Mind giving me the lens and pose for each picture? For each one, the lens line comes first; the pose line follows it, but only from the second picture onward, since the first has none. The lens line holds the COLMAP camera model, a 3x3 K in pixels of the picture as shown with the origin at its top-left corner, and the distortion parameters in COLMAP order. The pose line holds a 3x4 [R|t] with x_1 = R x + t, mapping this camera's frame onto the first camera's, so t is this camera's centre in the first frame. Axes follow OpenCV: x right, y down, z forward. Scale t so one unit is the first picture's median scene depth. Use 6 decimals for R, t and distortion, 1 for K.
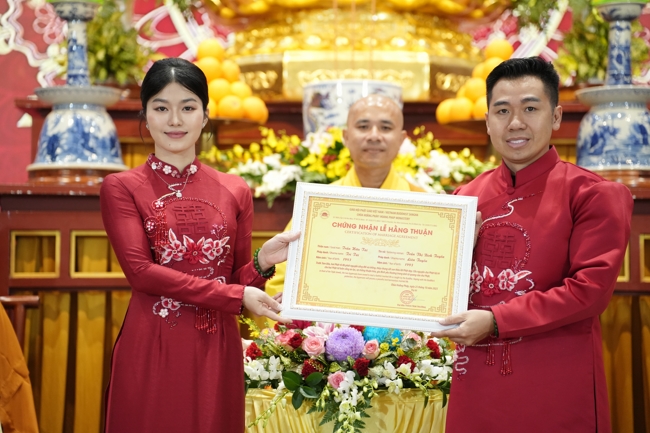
lens RADIAL K [[2375.9, 0, 325.7], [0, 2375.9, 217.2], [0, 0, 1]] dist [1.849568, 3.205579]
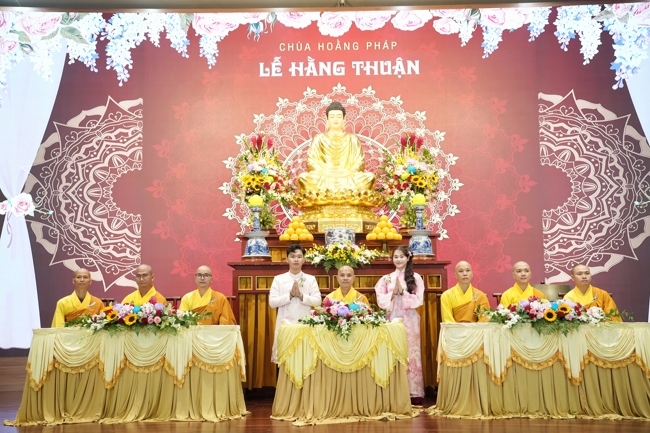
lens RADIAL K [[833.3, 0, 325.5], [0, 833.3, 217.0], [0, 0, 1]] dist [0.071621, 0.477449]
pose [[0.999822, -0.013502, 0.013160, -0.023494], [0.014147, 0.998639, -0.050196, -0.015546], [-0.012464, 0.050373, 0.998653, -0.133097]]
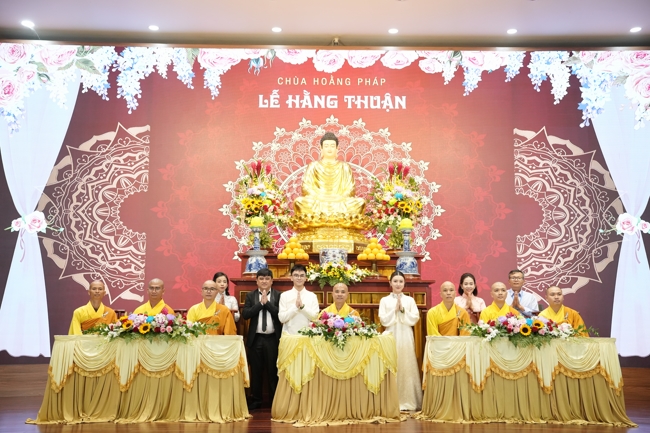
lens RADIAL K [[805.2, 0, 325.5], [0, 805.2, 216.5], [0, 0, 1]] dist [0.050831, 0.400248]
pose [[0.999135, 0.005610, 0.041205, -0.050785], [-0.002356, 0.996903, -0.078602, -0.010459], [-0.041519, 0.078437, 0.996054, -0.192383]]
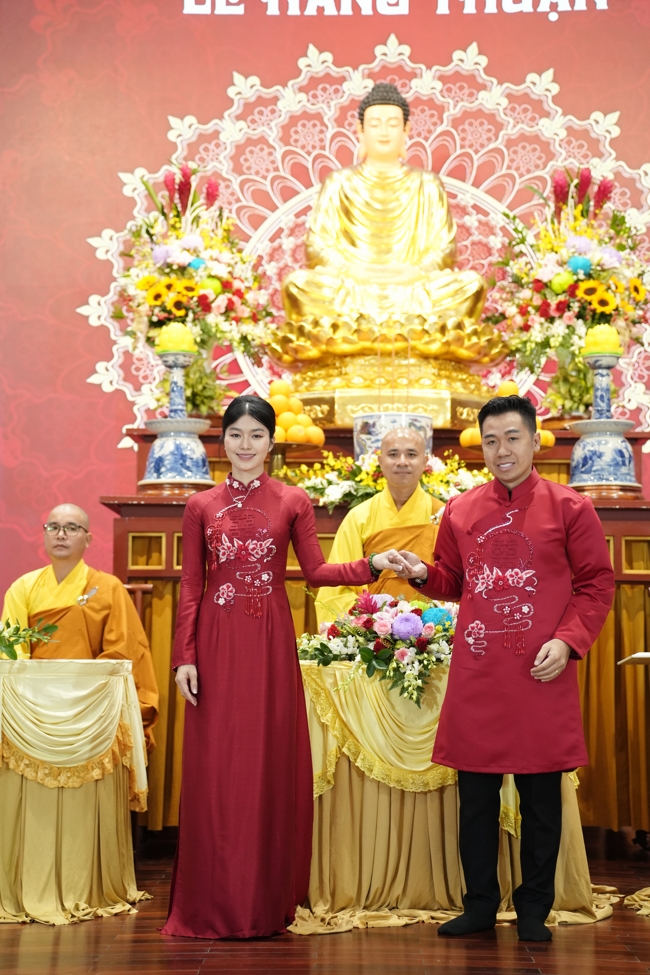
lens RADIAL K [[1937.2, 0, 323.6], [0, 1937.2, 489.3], [0, 0, 1]] dist [0.480481, 1.272784]
pose [[0.999940, 0.000990, 0.010912, -0.036980], [-0.000877, 0.999946, -0.010319, -0.006460], [-0.010921, 0.010308, 0.999887, -0.016871]]
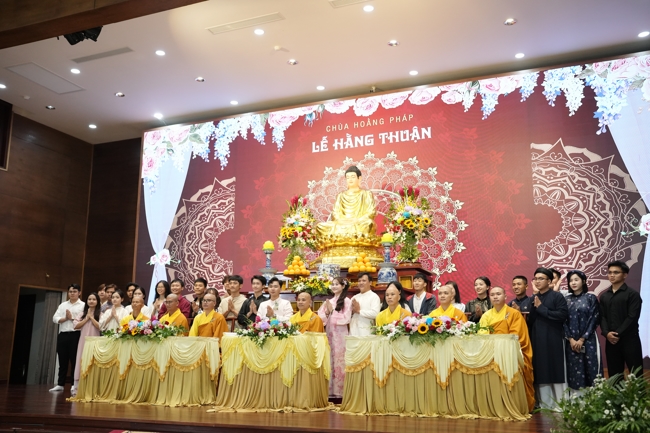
lens RADIAL K [[653.0, 0, 322.8], [0, 653.0, 216.4], [0, 0, 1]] dist [-0.035672, 0.039796]
pose [[0.928049, -0.075973, -0.364628, 0.427130], [0.025424, 0.989614, -0.141485, 0.021449], [0.371589, 0.122035, 0.920342, -0.044574]]
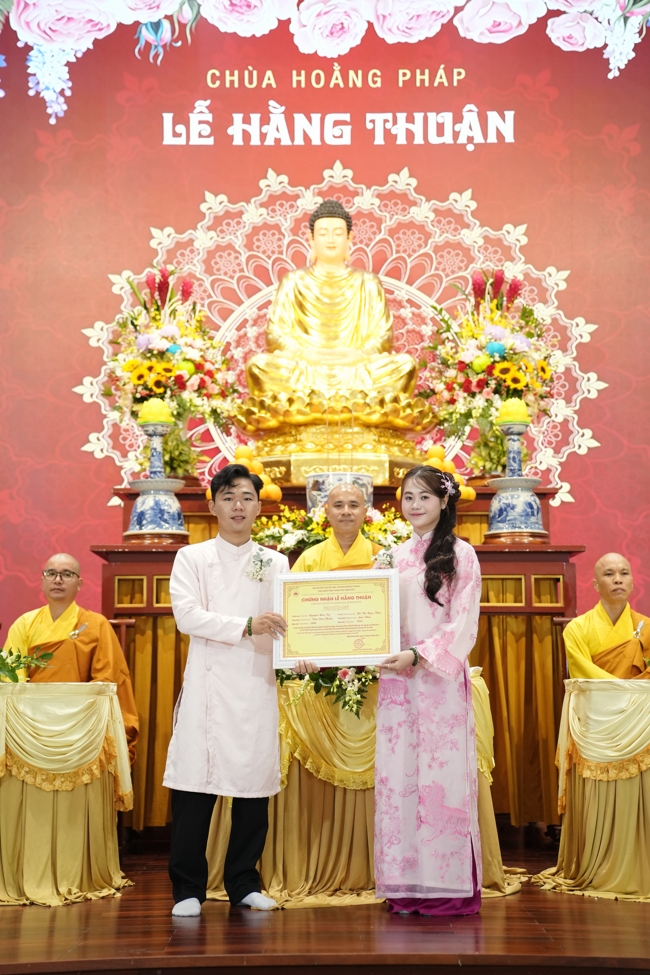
lens RADIAL K [[1691.2, 0, 323.5], [0, 1691.2, 488.9], [0, 0, 1]] dist [0.318991, 1.033202]
pose [[0.999595, -0.006736, 0.027665, -0.028357], [0.007969, 0.998969, -0.044696, -0.000107], [-0.027335, 0.044898, 0.998618, -0.047684]]
